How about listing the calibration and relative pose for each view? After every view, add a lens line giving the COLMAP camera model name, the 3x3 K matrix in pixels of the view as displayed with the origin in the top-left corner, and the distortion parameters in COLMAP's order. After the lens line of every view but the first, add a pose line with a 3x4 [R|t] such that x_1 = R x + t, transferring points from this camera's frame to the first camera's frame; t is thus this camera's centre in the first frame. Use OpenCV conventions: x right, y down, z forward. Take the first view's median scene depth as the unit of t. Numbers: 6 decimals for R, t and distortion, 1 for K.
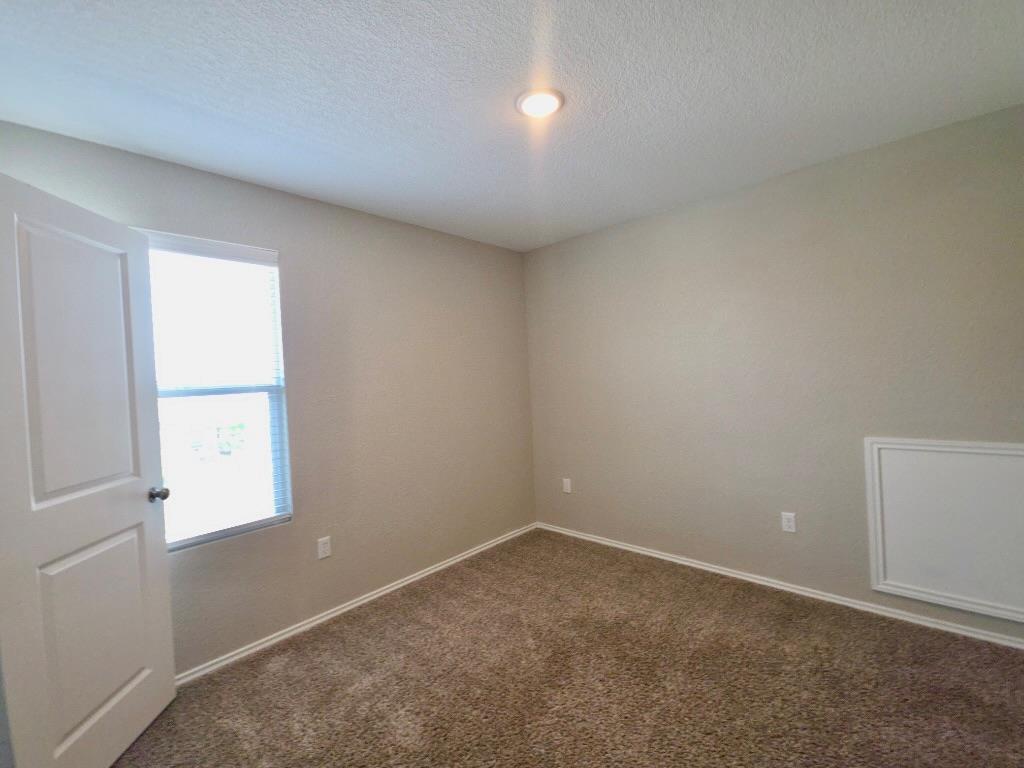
lens RADIAL K [[434.4, 0, 516.9], [0, 434.4, 378.4], [0, 0, 1]] dist [0.001665, 0.000002]
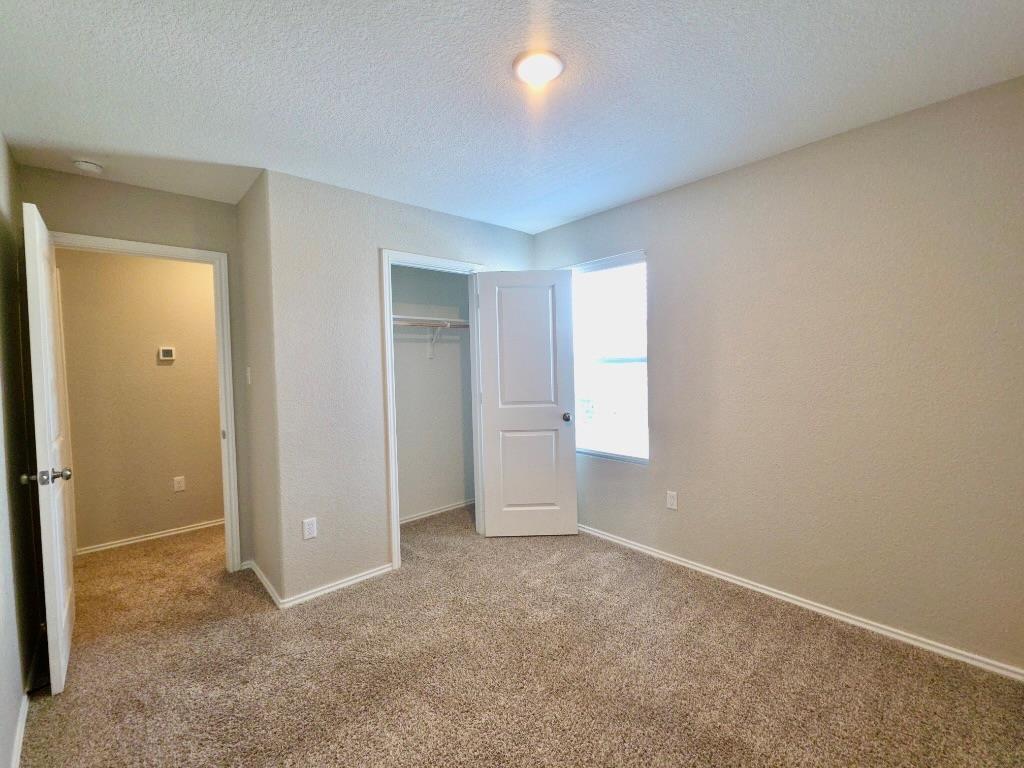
lens RADIAL K [[434.4, 0, 516.9], [0, 434.4, 378.4], [0, 0, 1]] dist [0.001665, 0.000002]
pose [[-0.075193, 0.087421, -0.993330, 0.899412], [0.021465, 0.996061, 0.086037, -0.047192], [0.996938, -0.014853, -0.076773, 0.890735]]
